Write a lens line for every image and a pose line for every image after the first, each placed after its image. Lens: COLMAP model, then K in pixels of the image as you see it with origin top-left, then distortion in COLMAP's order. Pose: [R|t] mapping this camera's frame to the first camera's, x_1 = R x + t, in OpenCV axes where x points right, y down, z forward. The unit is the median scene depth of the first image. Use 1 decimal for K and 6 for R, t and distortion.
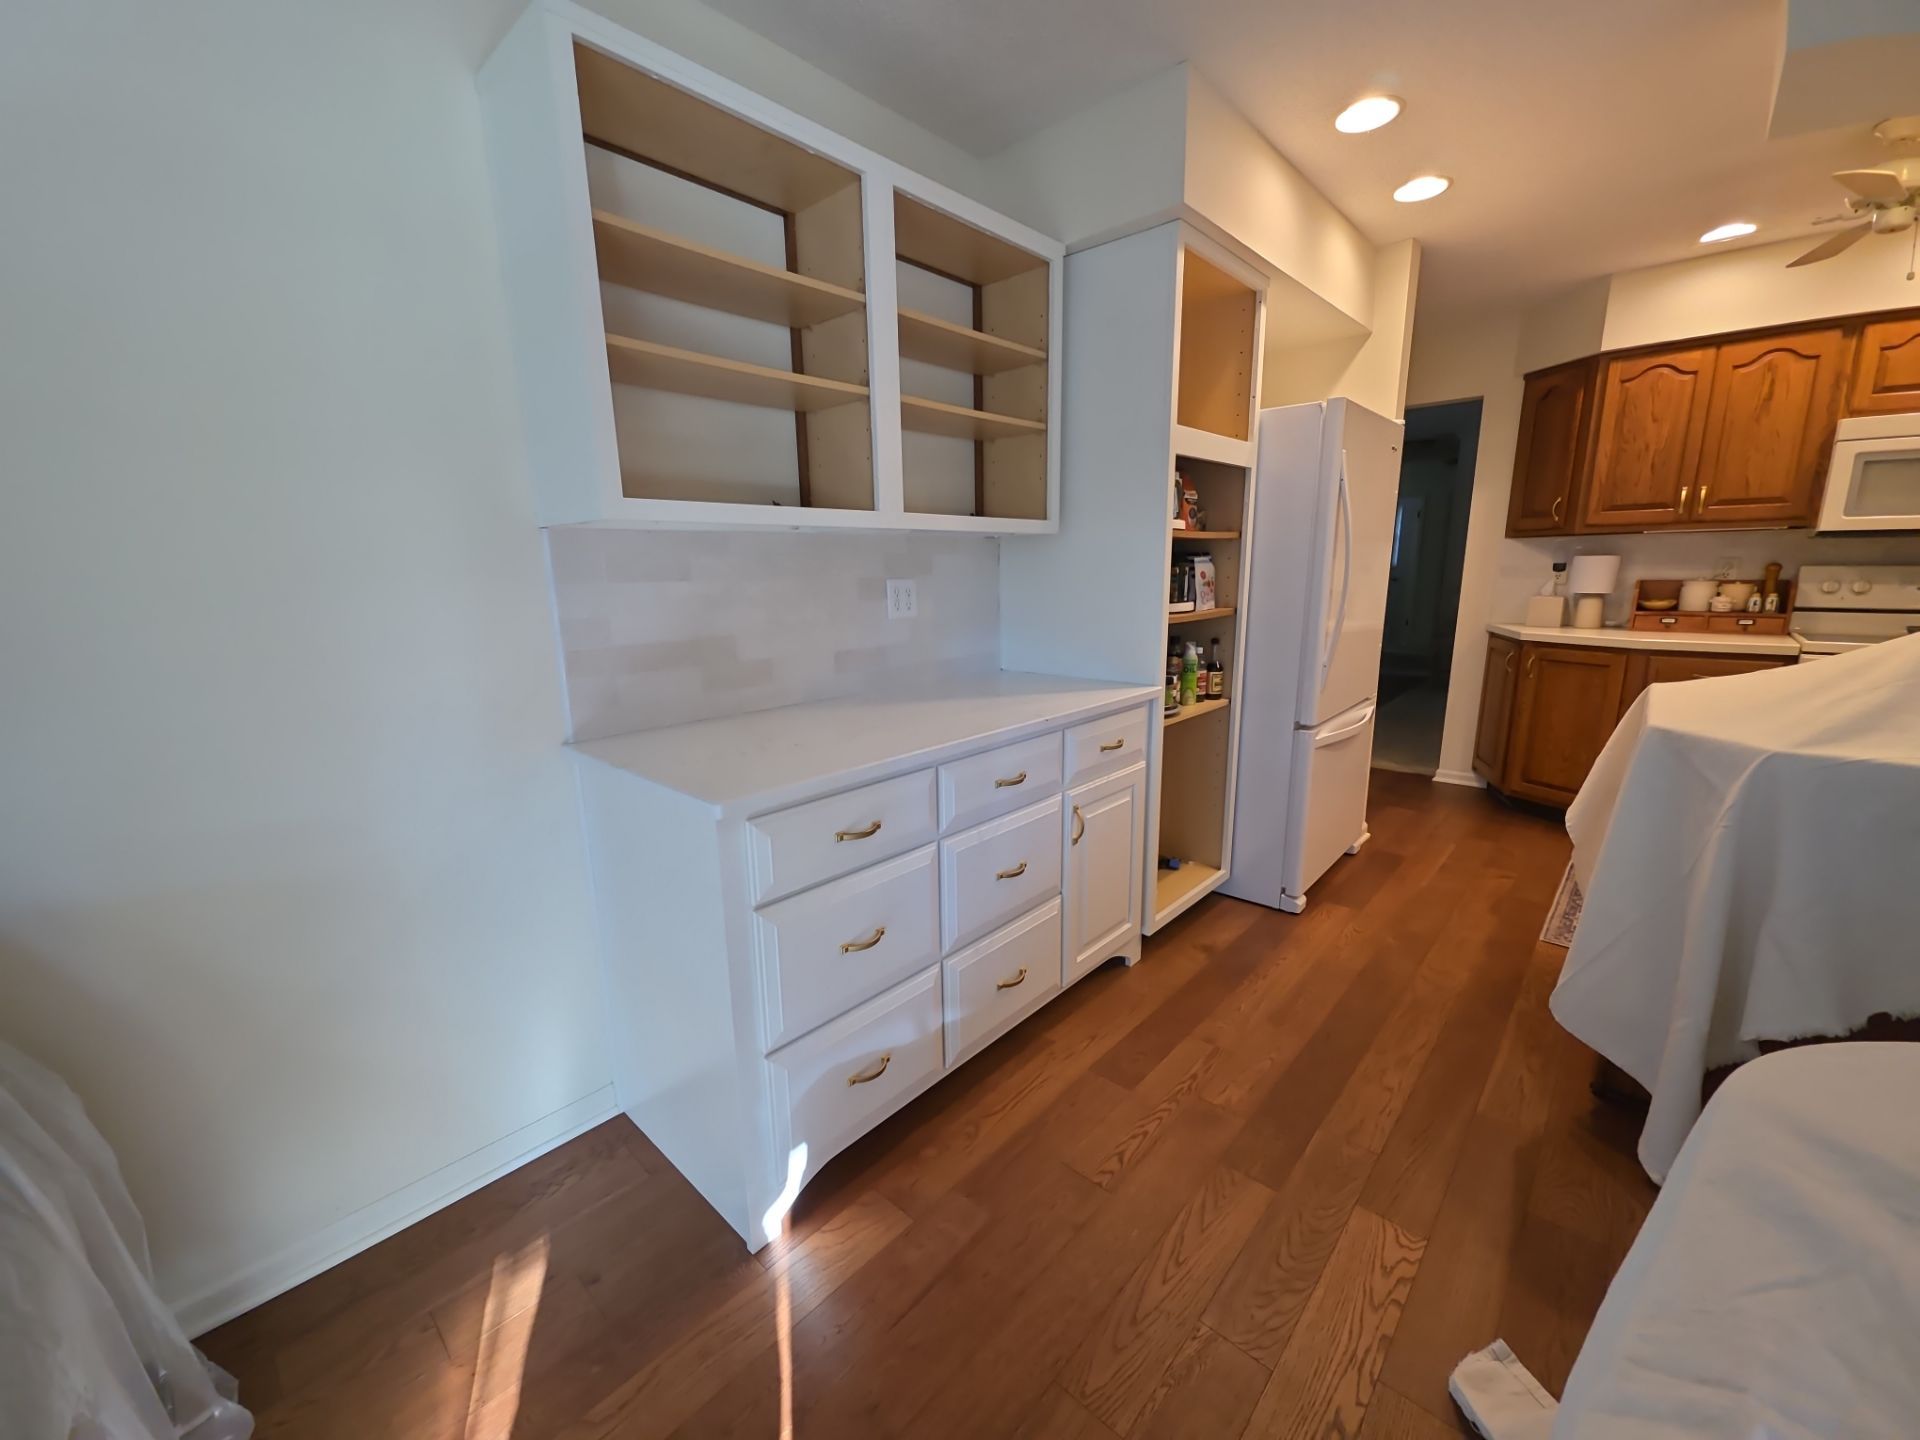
lens RADIAL K [[762.0, 0, 960.0], [0, 762.0, 720.0], [0, 0, 1]] dist [0.010740, -0.008318]
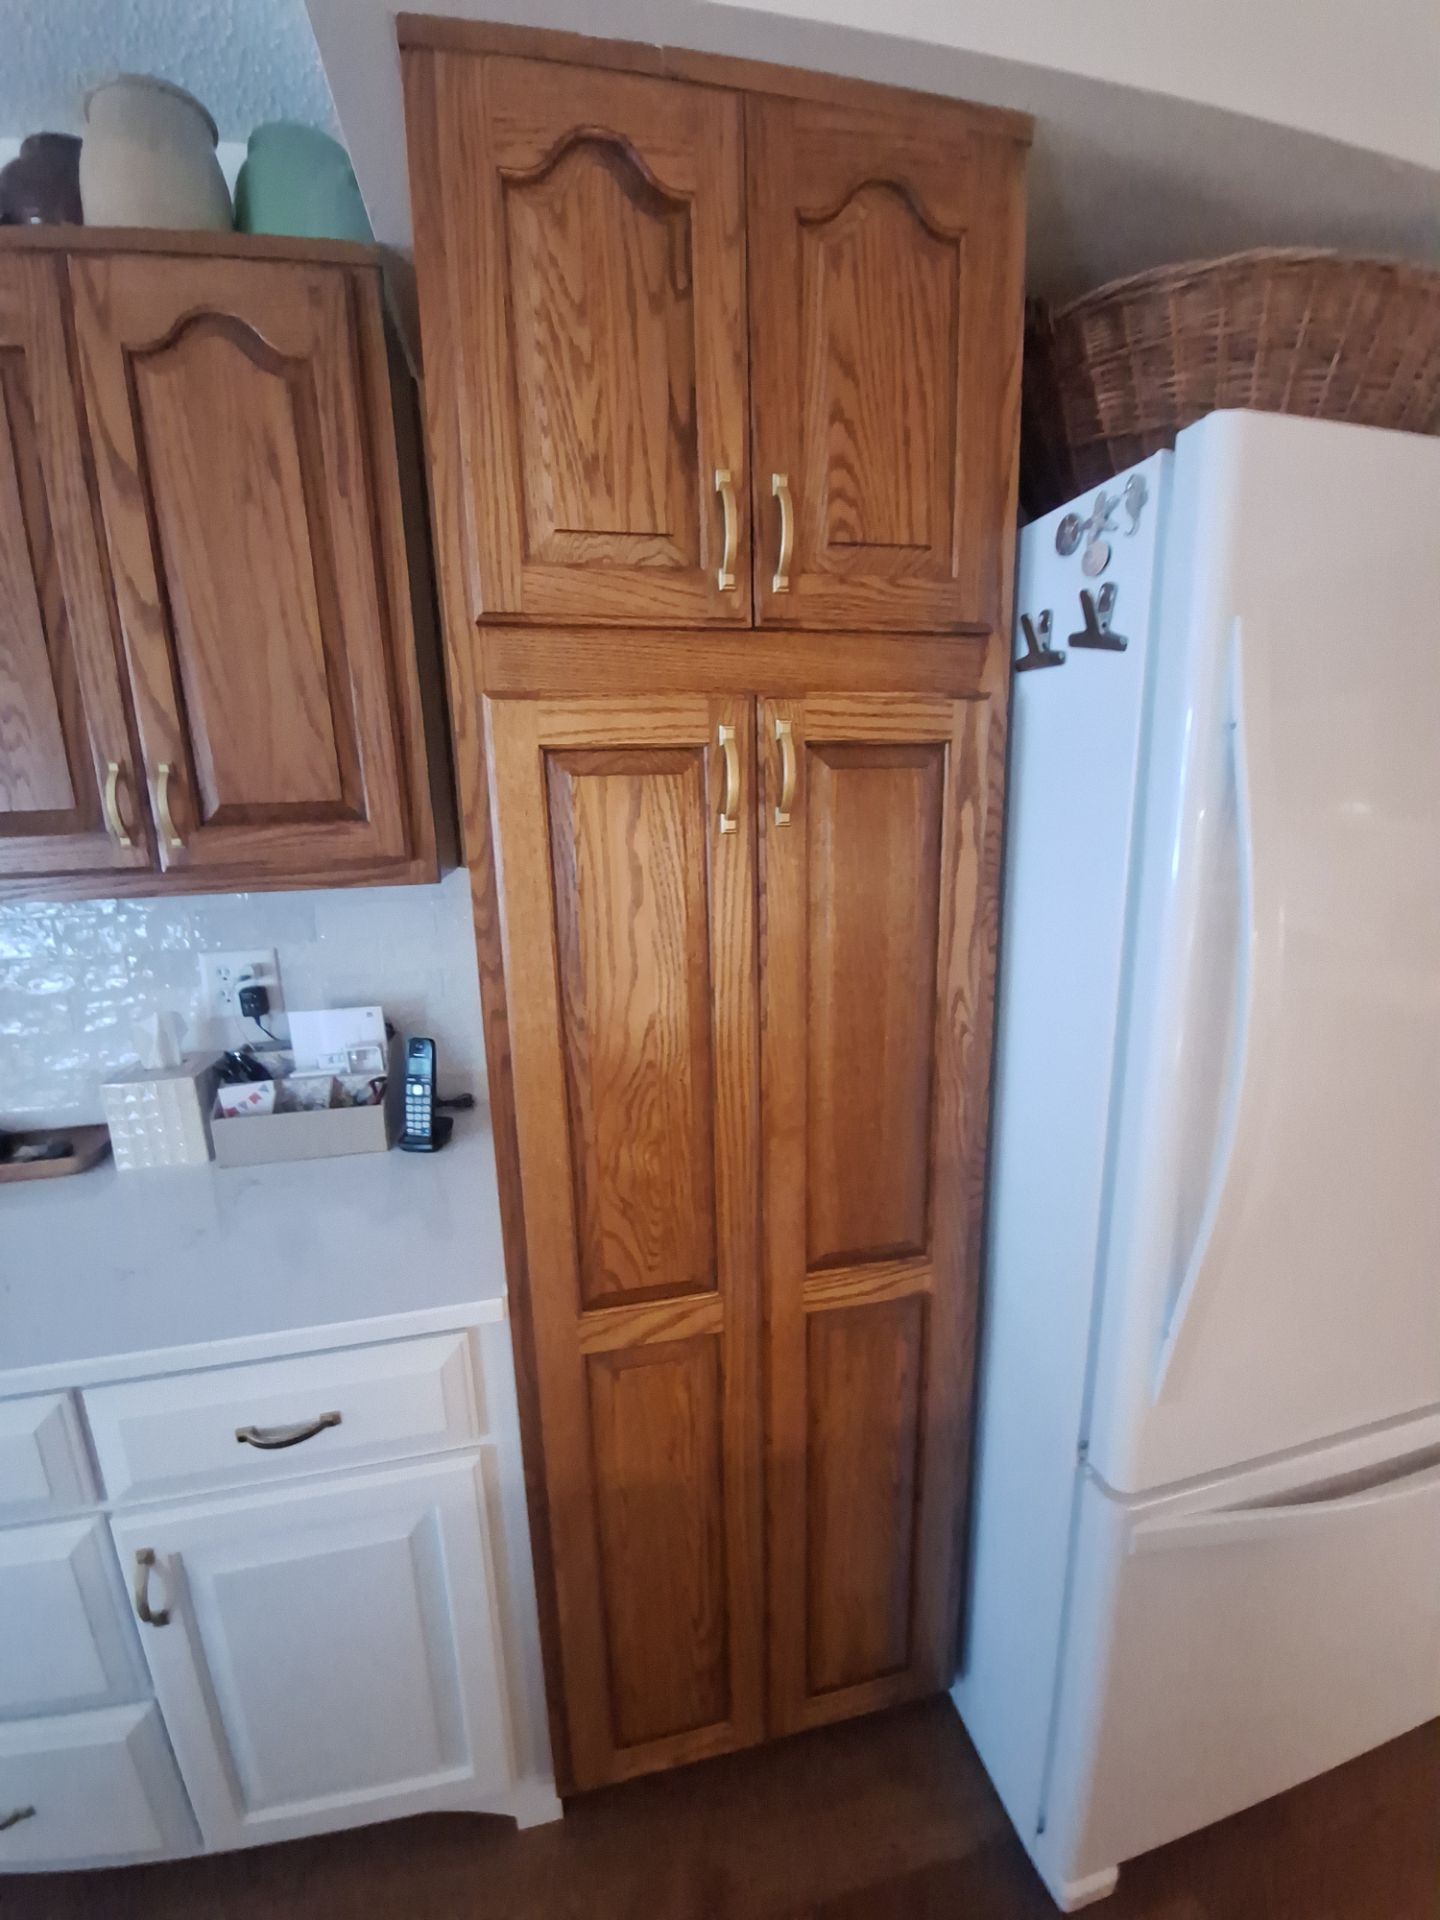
lens RADIAL K [[762.1, 0, 714.3], [0, 762.1, 956.8], [0, 0, 1]] dist [0.001831, -0.010680]
pose [[0.821115, 0.107814, -0.560487, 0.554140], [-0.100712, 0.993958, 0.043652, -0.243992], [0.561807, 0.020604, 0.827012, 0.737691]]
